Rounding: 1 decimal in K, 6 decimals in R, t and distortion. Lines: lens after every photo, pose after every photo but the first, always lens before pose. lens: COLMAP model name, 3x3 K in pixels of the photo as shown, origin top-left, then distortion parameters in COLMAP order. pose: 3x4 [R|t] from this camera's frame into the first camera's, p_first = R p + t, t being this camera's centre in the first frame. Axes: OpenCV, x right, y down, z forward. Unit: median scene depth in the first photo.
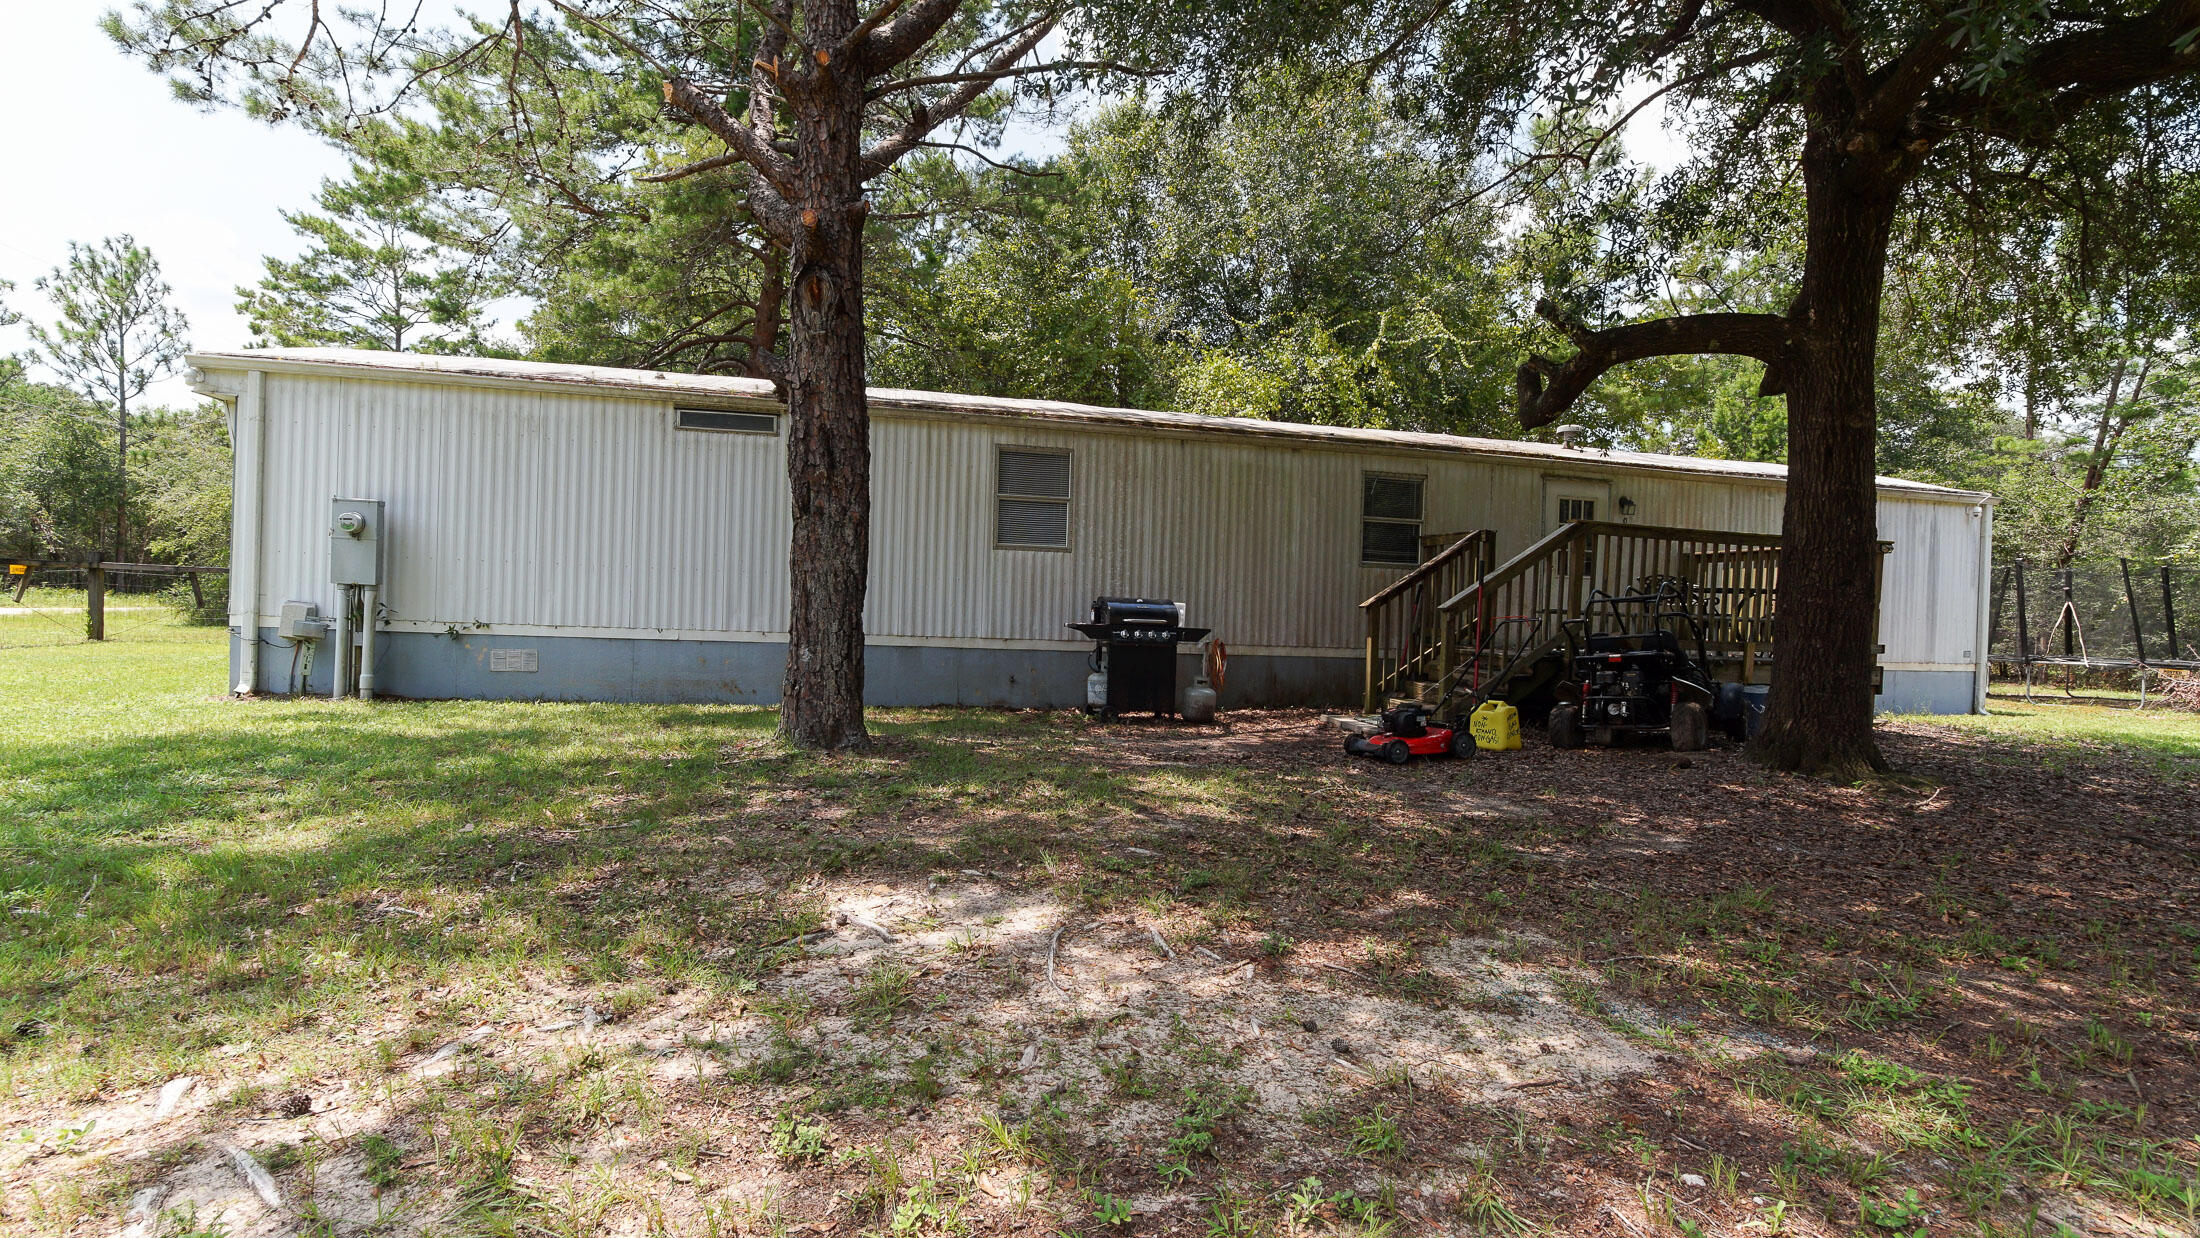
lens RADIAL K [[980.5, 0, 1097.4], [0, 980.5, 634.5], [0, 0, 1]] dist [-0.040889, 0.010237]
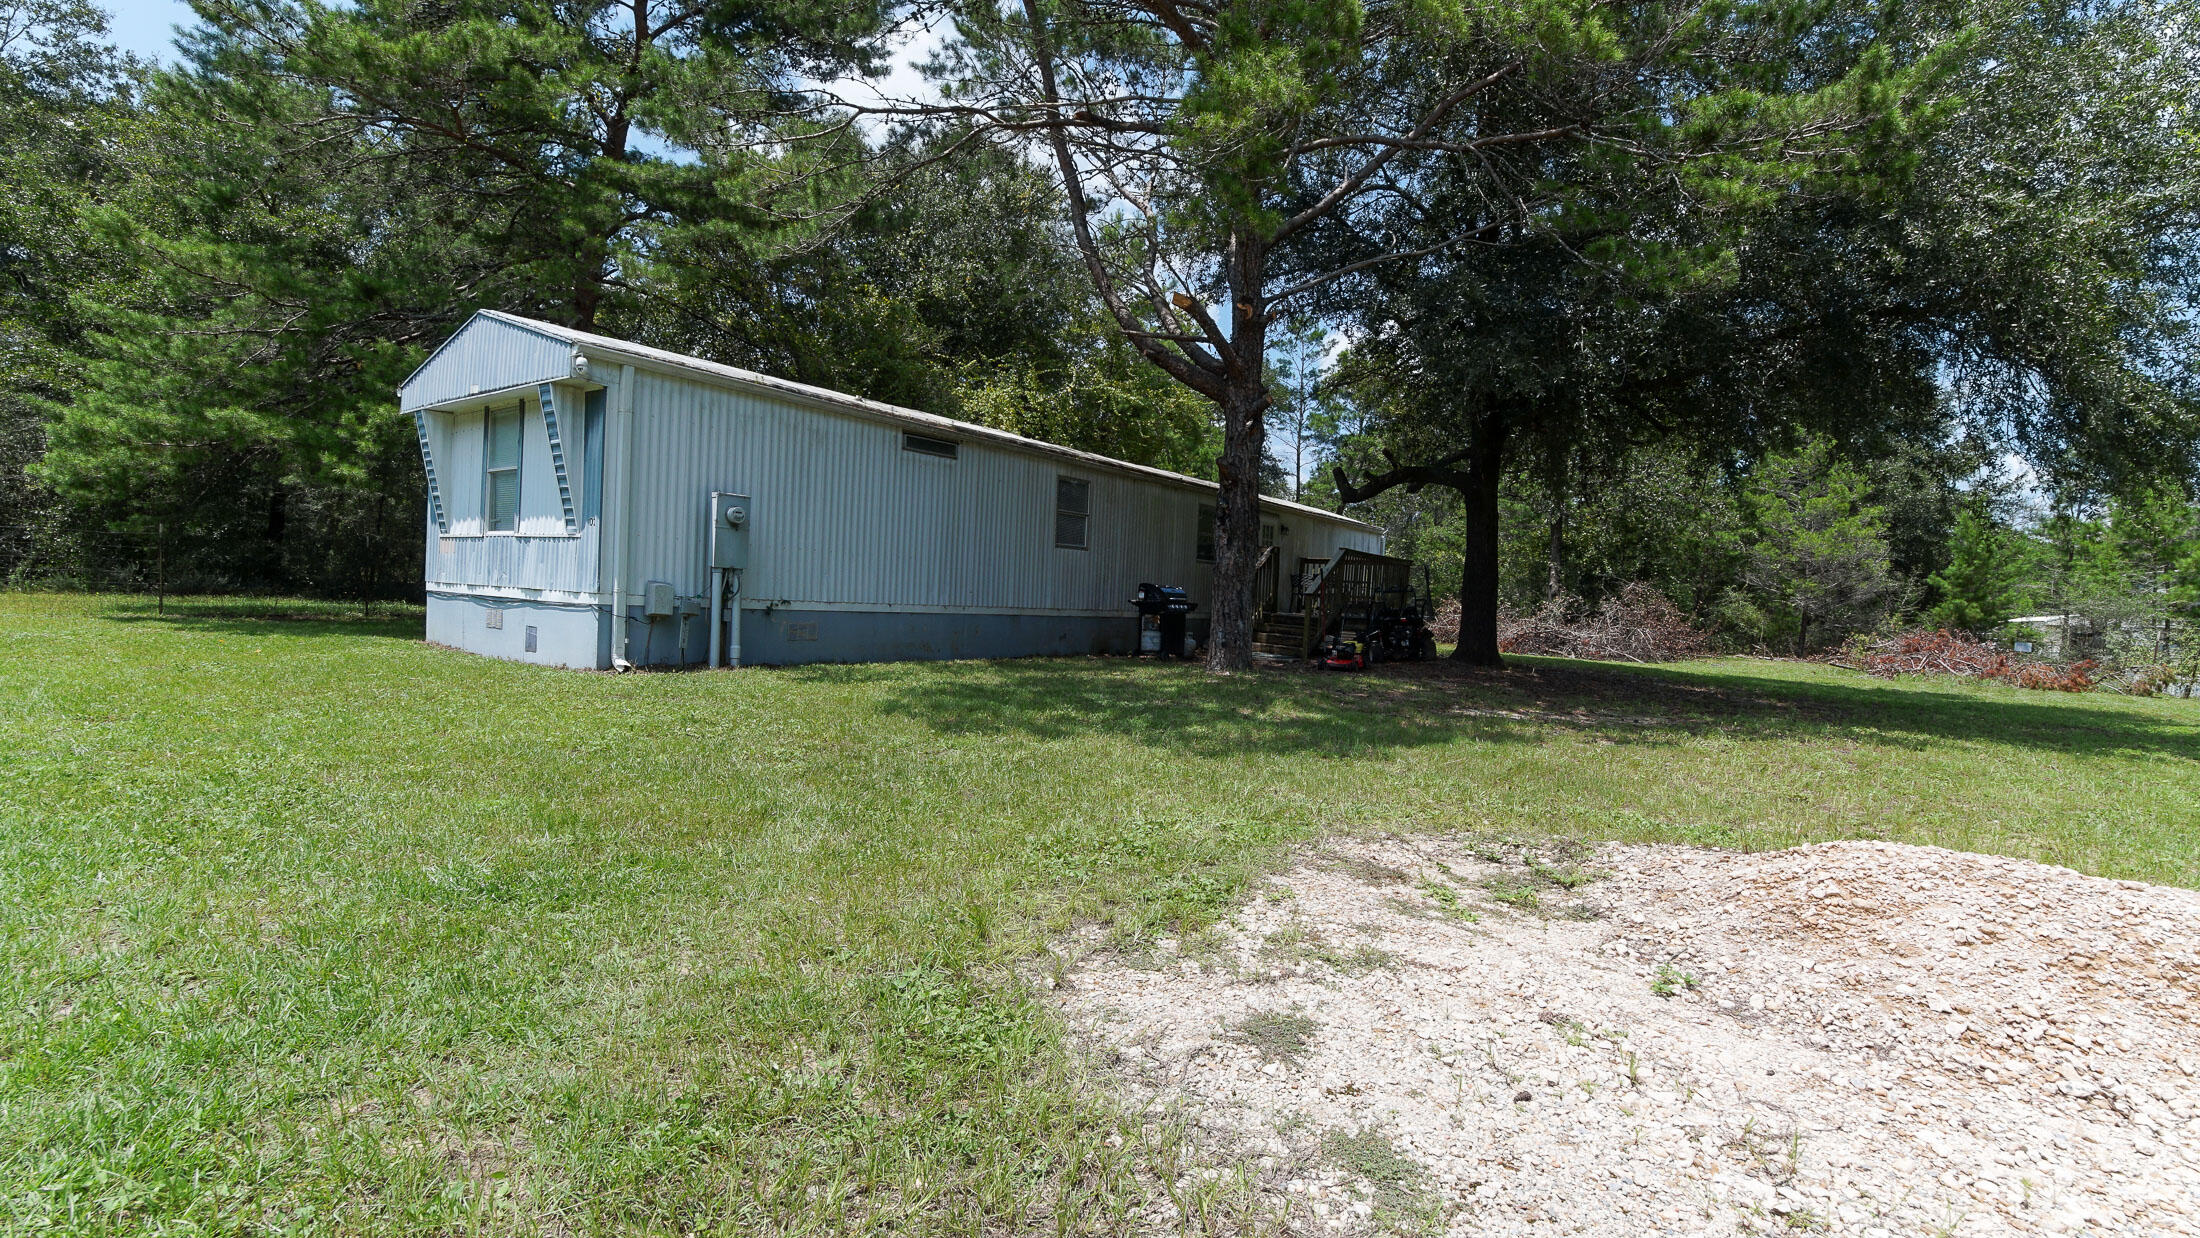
lens RADIAL K [[980.5, 0, 1097.4], [0, 980.5, 634.5], [0, 0, 1]] dist [-0.040889, 0.010237]
pose [[0.762211, -0.022310, 0.646944, -1.118353], [-0.010950, 0.998819, 0.047346, -0.030969], [-0.647236, -0.043172, 0.761066, -0.170004]]
